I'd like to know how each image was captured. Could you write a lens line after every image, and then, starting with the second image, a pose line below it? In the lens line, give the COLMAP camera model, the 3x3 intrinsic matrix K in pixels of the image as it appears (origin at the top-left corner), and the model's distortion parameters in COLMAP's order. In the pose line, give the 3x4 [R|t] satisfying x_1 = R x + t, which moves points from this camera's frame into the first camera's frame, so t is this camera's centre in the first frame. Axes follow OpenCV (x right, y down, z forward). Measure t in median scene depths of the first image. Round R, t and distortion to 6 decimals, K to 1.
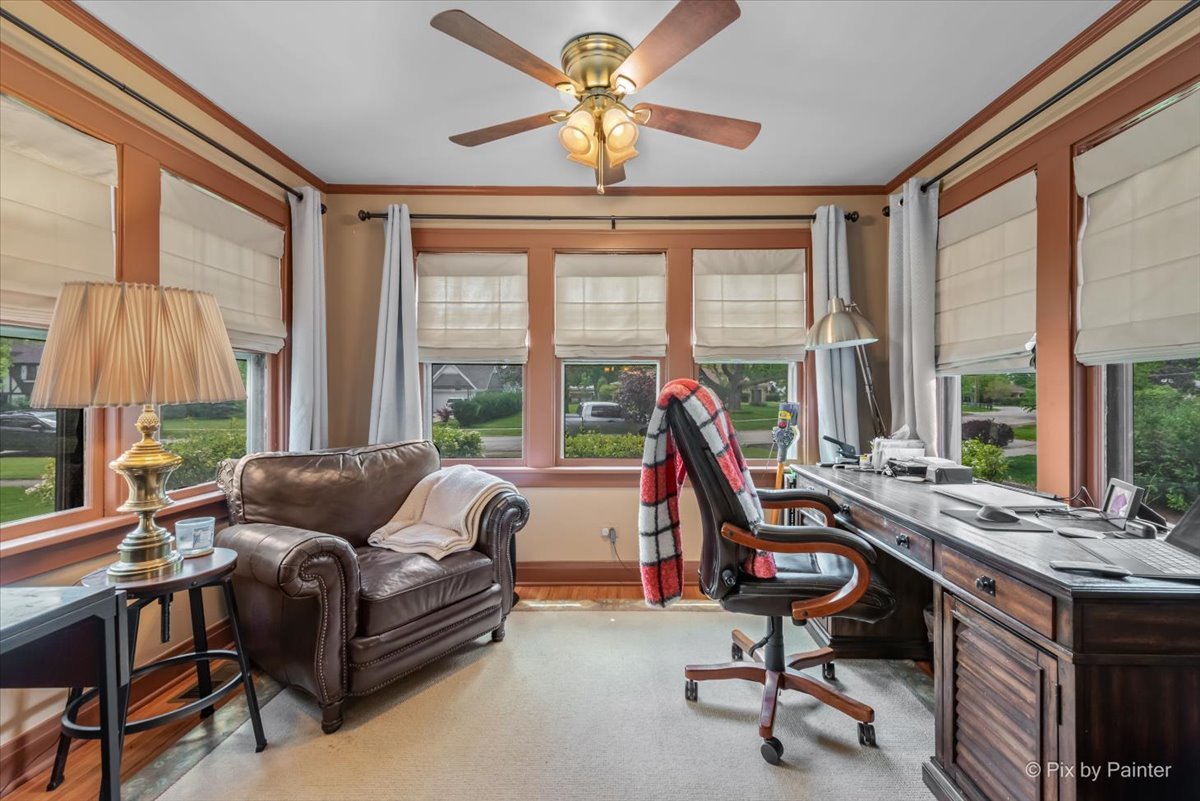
lens RADIAL K [[477.4, 0, 604.5], [0, 477.4, 400.2], [0, 0, 1]] dist [0.003120, 0.000089]
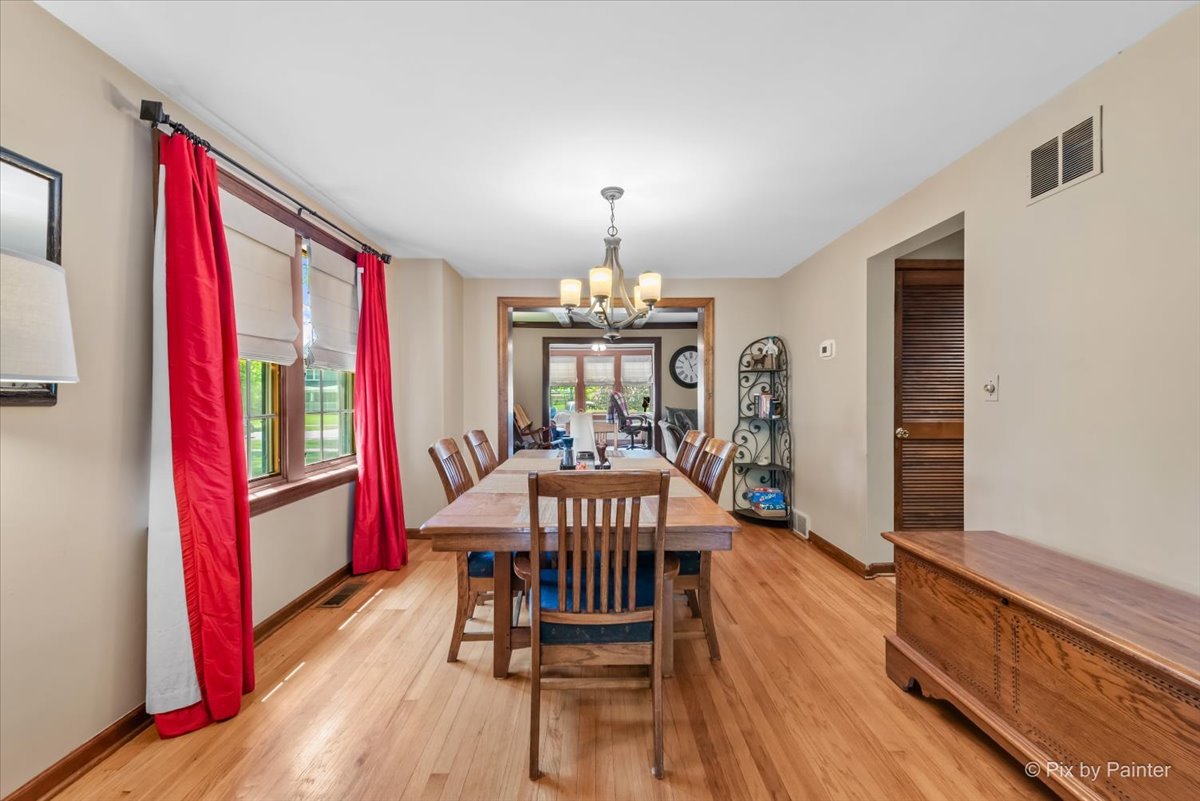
lens RADIAL K [[477.4, 0, 601.1], [0, 477.4, 403.4], [0, 0, 1]] dist [0.003120, 0.000089]
pose [[0.998515, -0.008750, 0.053779, -0.174567], [0.008008, 0.999870, 0.014002, 0.003596], [-0.053894, -0.013550, 0.998455, -2.721379]]
